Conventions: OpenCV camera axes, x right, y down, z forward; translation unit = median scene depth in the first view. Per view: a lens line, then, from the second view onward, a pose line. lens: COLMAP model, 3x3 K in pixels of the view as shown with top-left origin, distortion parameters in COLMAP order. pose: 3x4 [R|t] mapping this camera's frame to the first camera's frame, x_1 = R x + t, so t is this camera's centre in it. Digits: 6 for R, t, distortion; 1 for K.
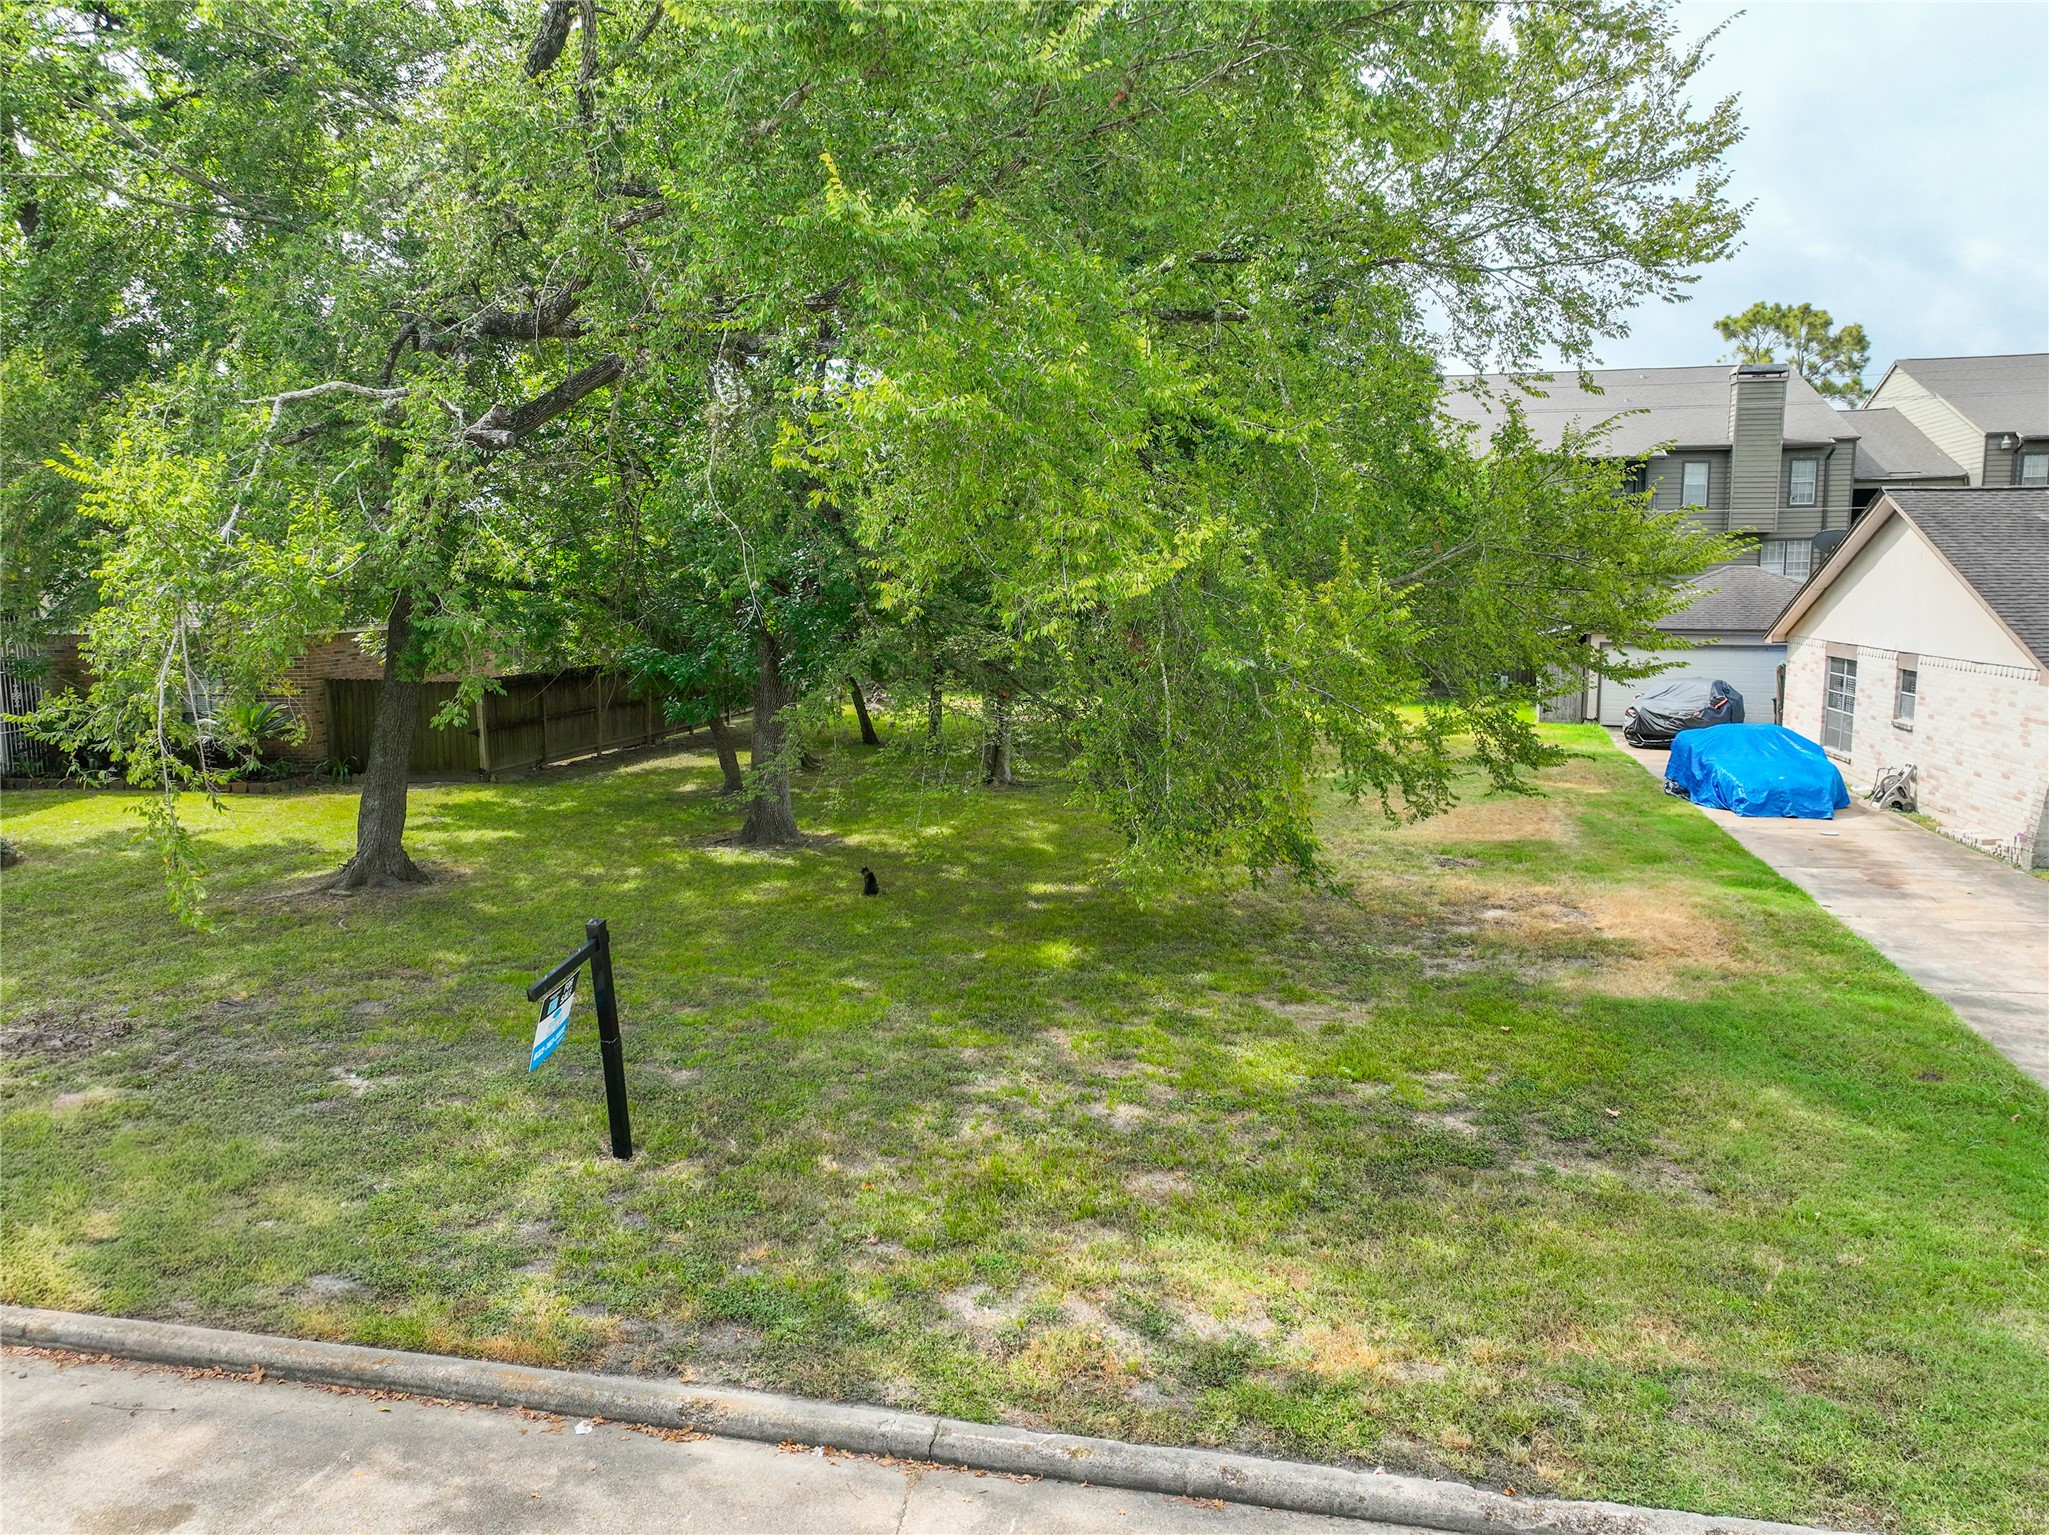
lens RADIAL K [[1446.1, 0, 1017.7], [0, 1446.1, 803.2], [0, 0, 1]] dist [-0.002300, 0.001941]
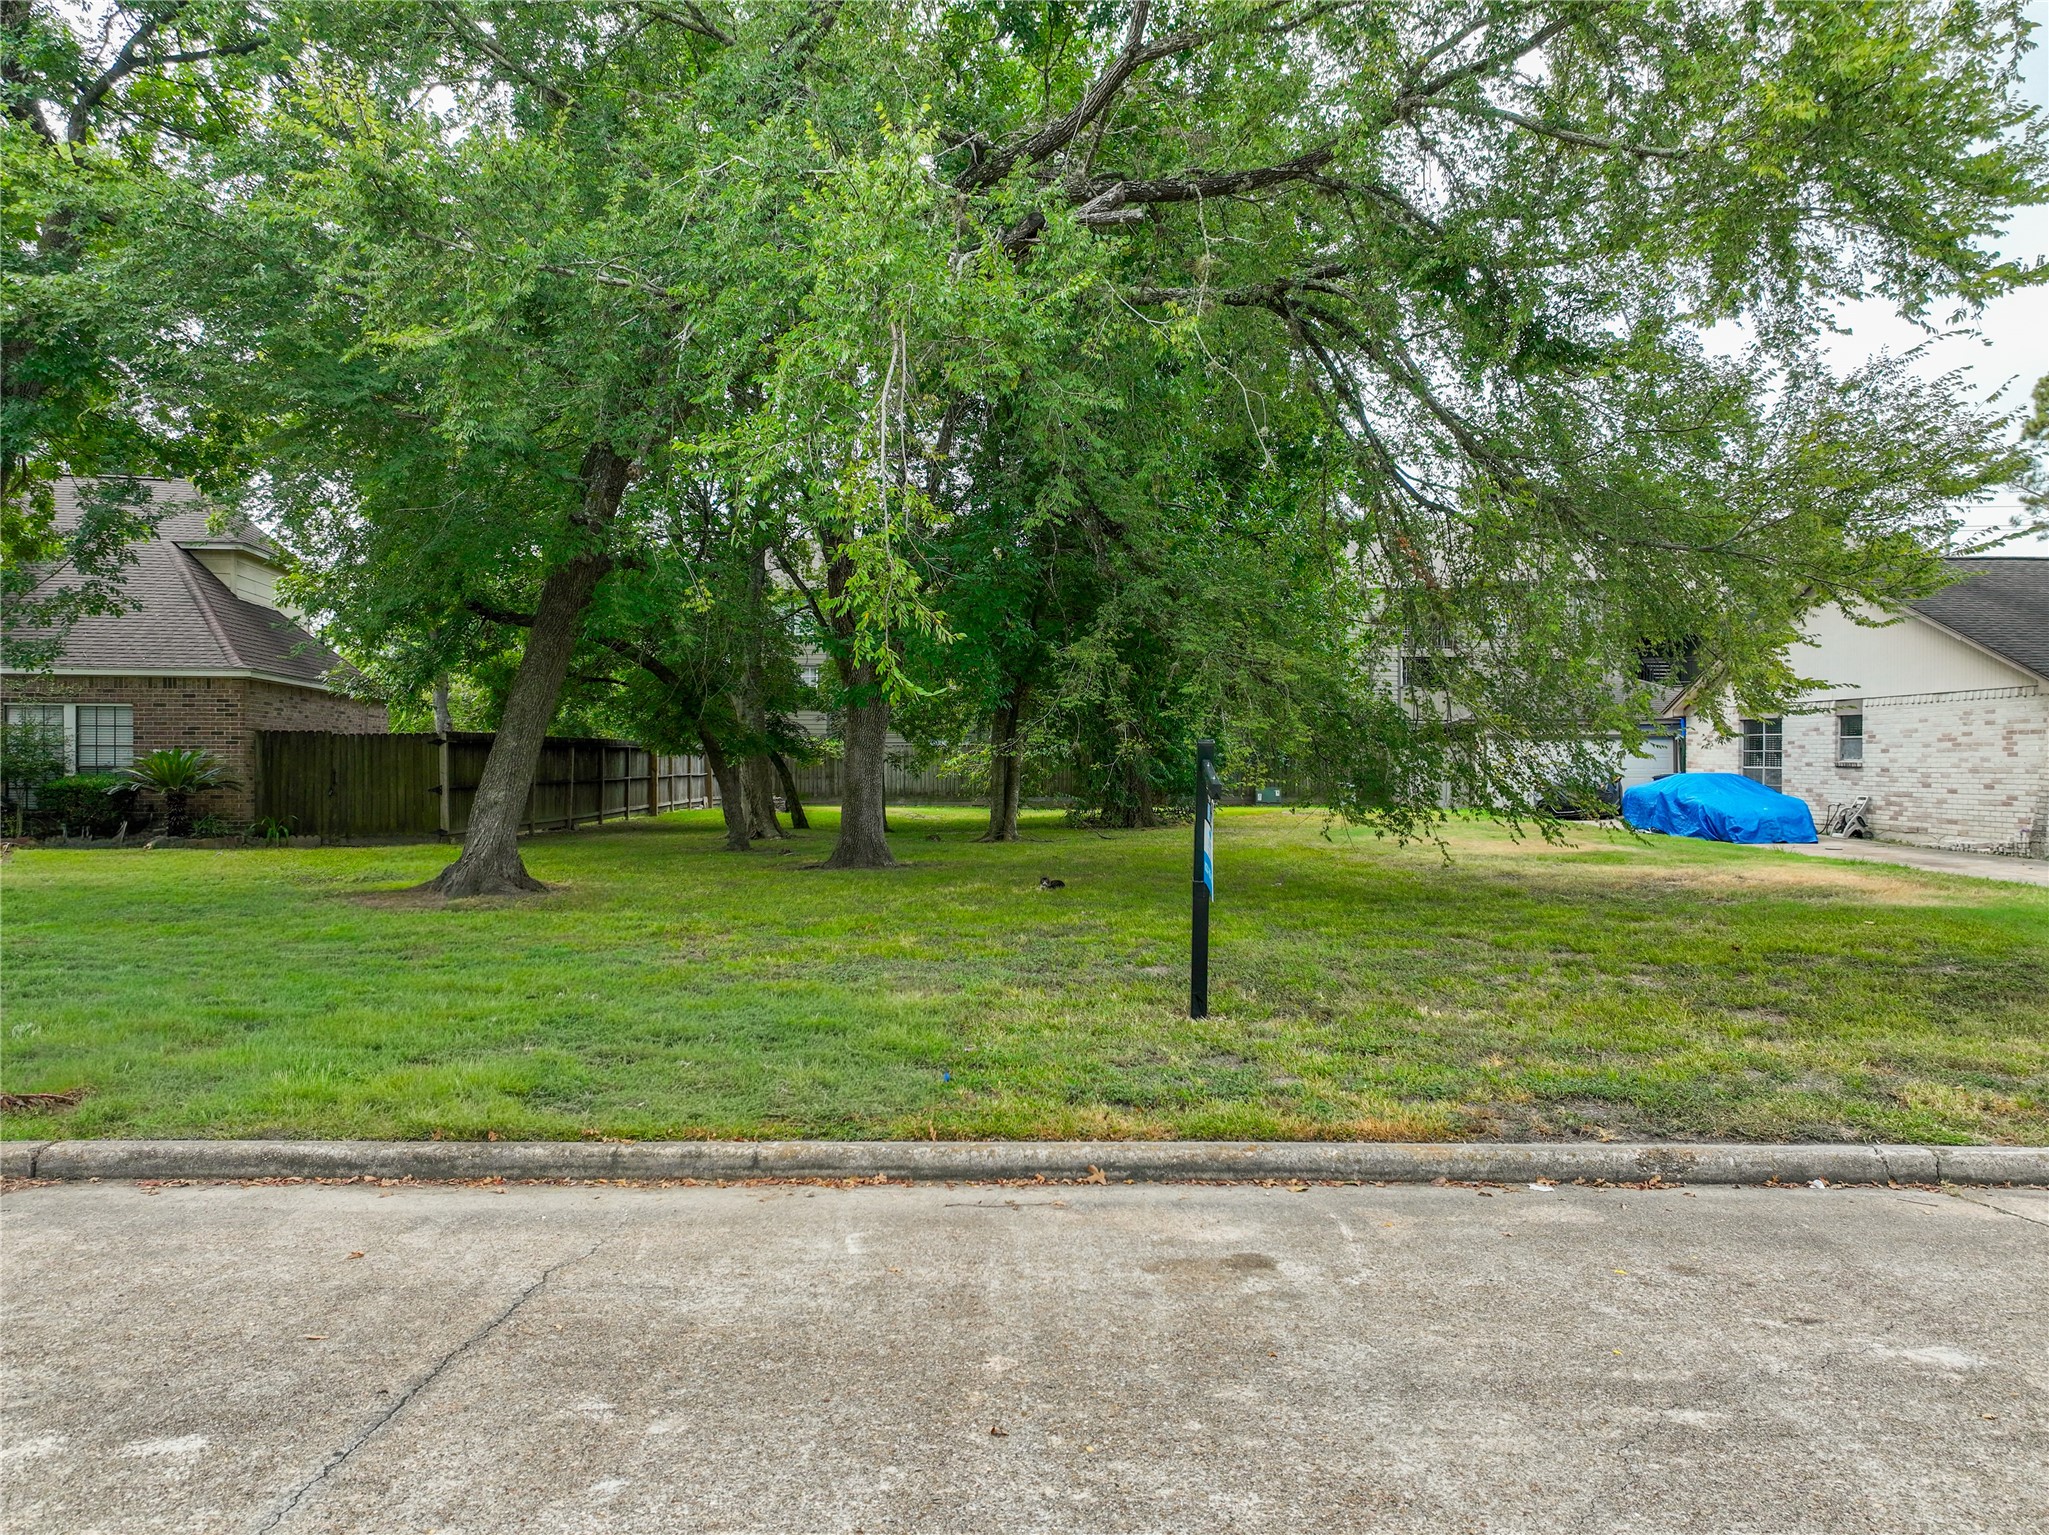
lens RADIAL K [[1431.8, 0, 1021.1], [0, 1431.8, 752.1], [0, 0, 1]] dist [0.000206, 0.010158]
pose [[0.976906, 0.009404, 0.213461, -0.604960], [0.025055, 0.987097, -0.158152, 0.230136], [-0.212194, 0.159848, 0.964065, 0.146763]]
